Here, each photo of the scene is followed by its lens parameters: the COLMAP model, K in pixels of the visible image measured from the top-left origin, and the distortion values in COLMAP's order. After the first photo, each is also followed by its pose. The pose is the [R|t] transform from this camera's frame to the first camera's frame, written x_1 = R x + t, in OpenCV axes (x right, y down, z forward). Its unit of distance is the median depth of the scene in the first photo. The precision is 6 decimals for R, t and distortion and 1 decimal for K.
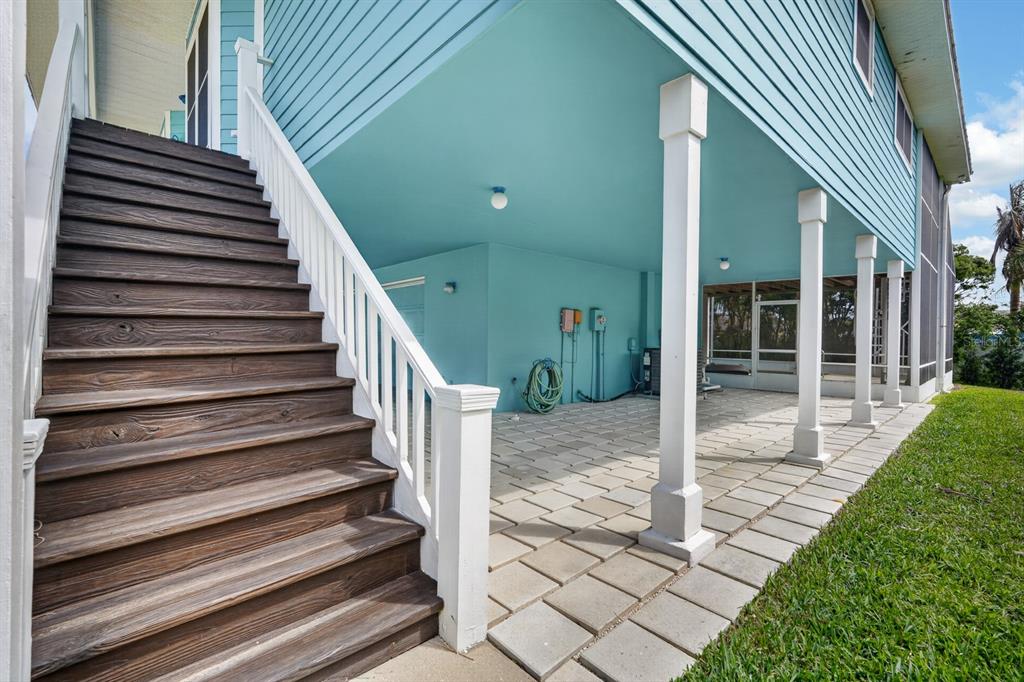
lens RADIAL K [[452.8, 0, 517.2], [0, 452.8, 344.0], [0, 0, 1]] dist [-0.014215, 0.003797]
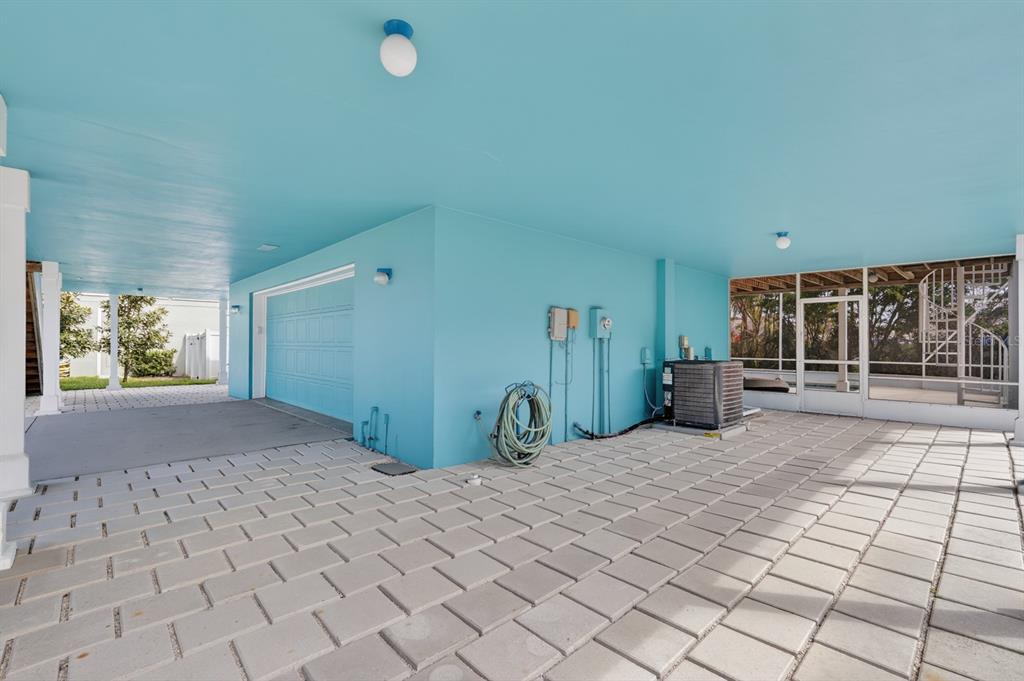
lens RADIAL K [[452.8, 0, 506.9], [0, 452.8, 341.2], [0, 0, 1]] dist [-0.014215, 0.003797]
pose [[0.999958, -0.006311, -0.006668, 0.035678], [0.006196, 0.999833, -0.017217, -0.013511], [0.006776, 0.017175, 0.999830, 0.295071]]
